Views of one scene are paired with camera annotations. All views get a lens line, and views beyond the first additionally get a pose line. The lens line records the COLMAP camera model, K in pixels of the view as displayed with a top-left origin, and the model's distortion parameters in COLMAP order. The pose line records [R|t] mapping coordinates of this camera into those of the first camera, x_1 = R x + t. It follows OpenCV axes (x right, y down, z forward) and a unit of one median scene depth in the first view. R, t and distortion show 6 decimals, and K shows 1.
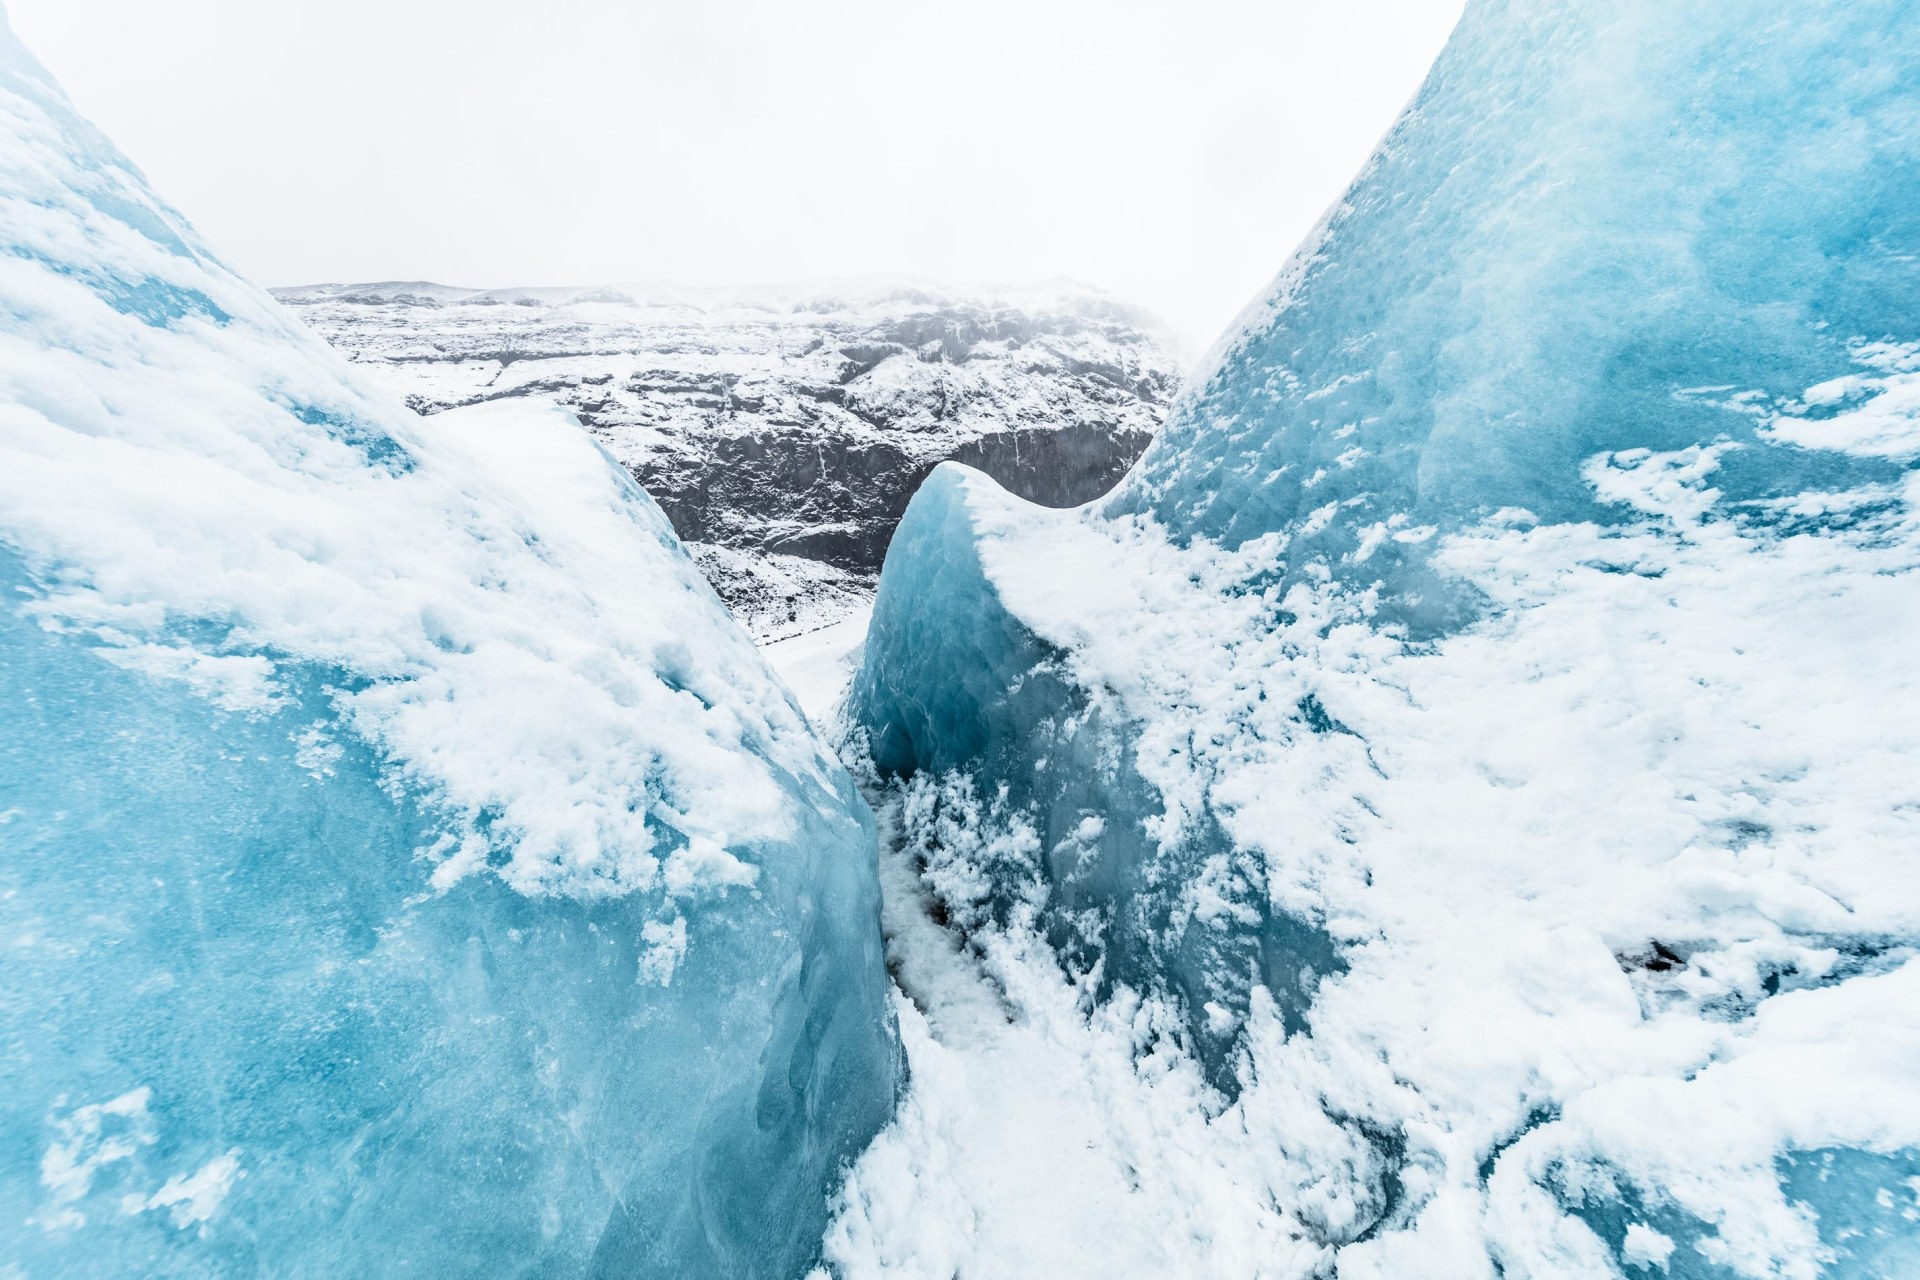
lens RADIAL K [[667.1, 0, 958.9], [0, 667.1, 632.0], [0, 0, 1]] dist [0.002598, -0.000111]
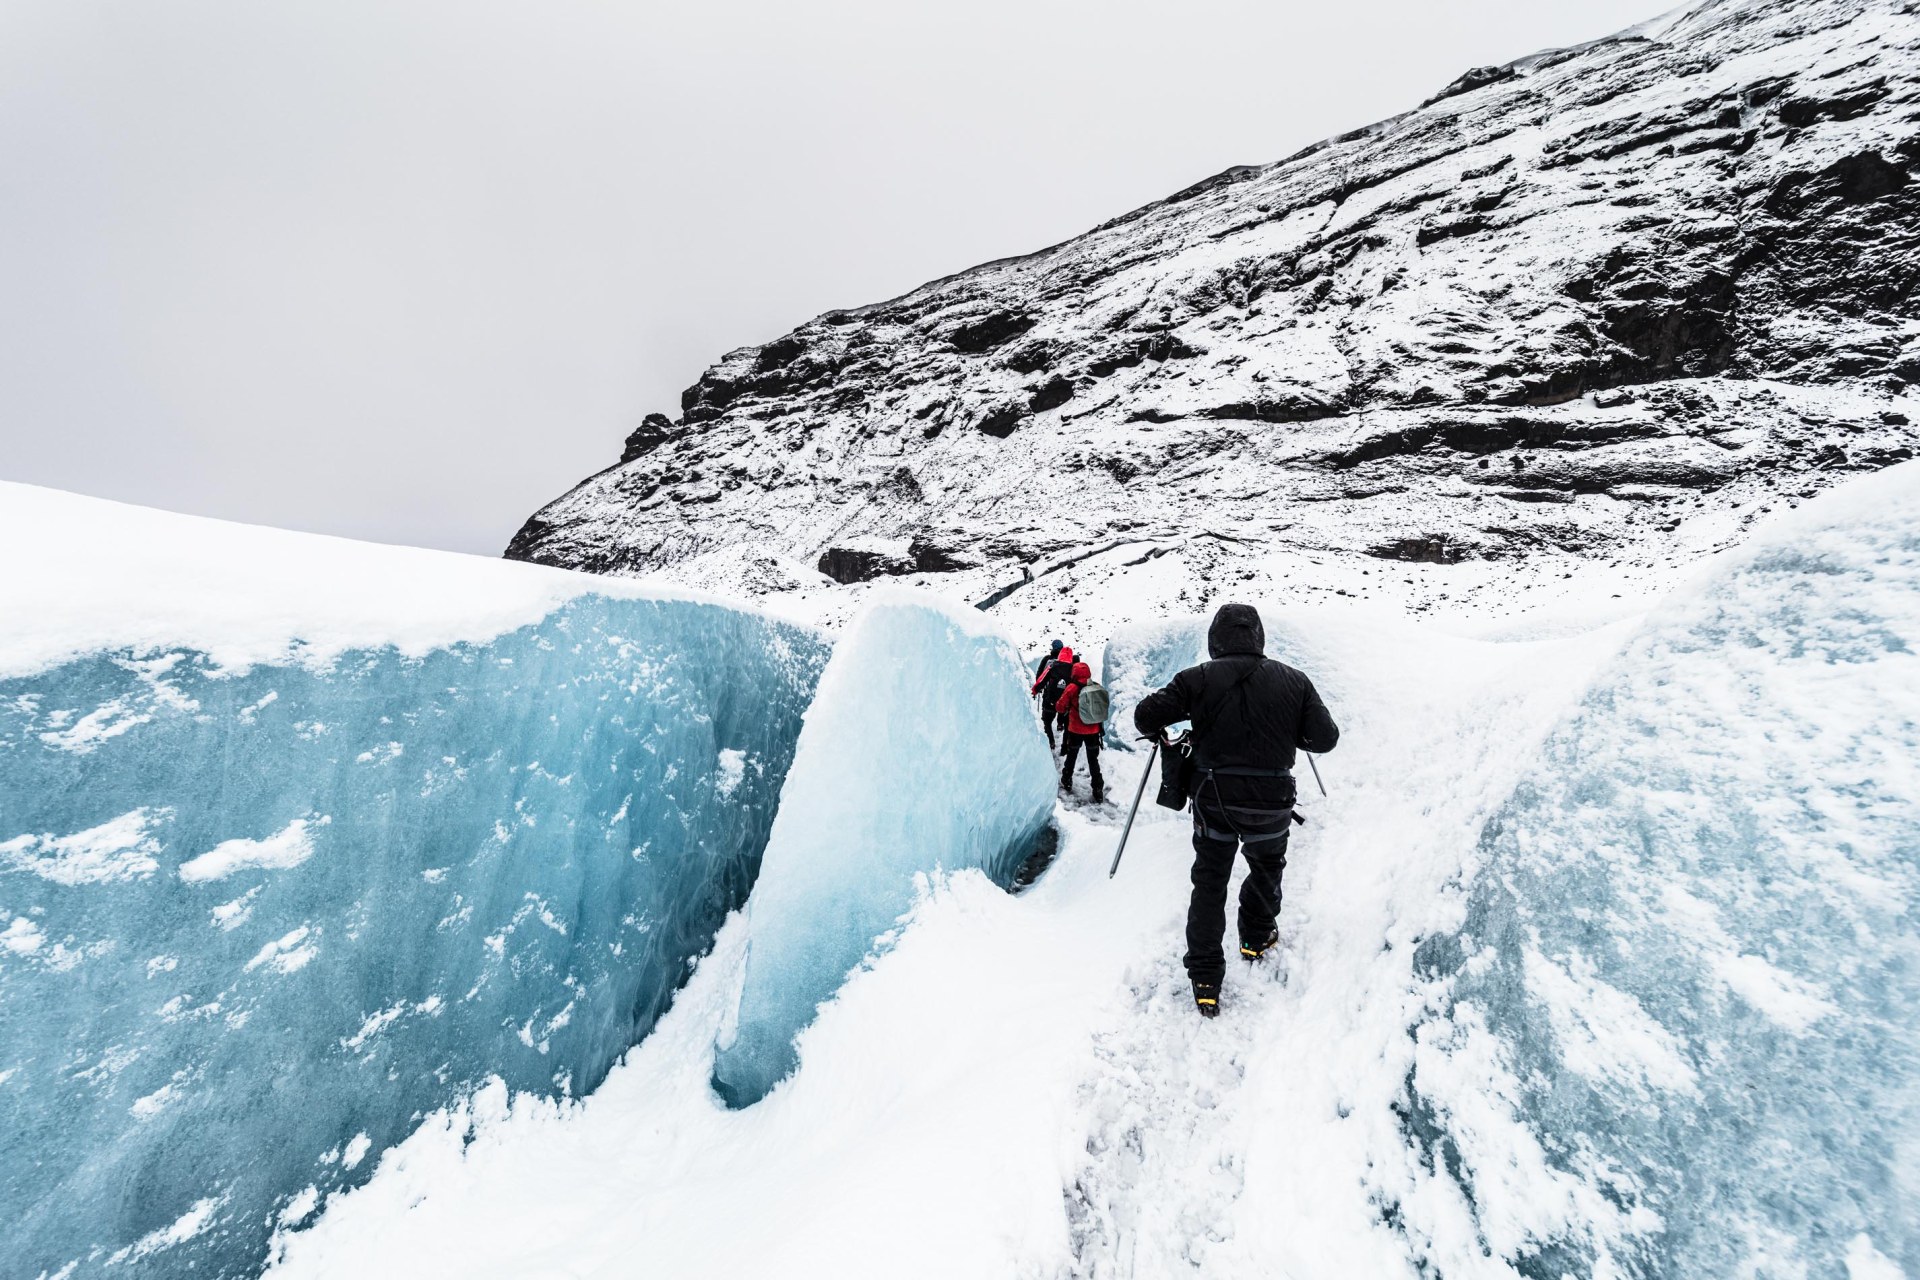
lens RADIAL K [[667.1, 0, 948.2], [0, 667.1, 635.7], [0, 0, 1]] dist [0.002598, -0.000111]
pose [[0.589451, 0.135810, -0.796306, -0.263541], [-0.081150, 0.990735, 0.108900, 0.051802], [0.803718, 0.000429, 0.595010, 0.174086]]
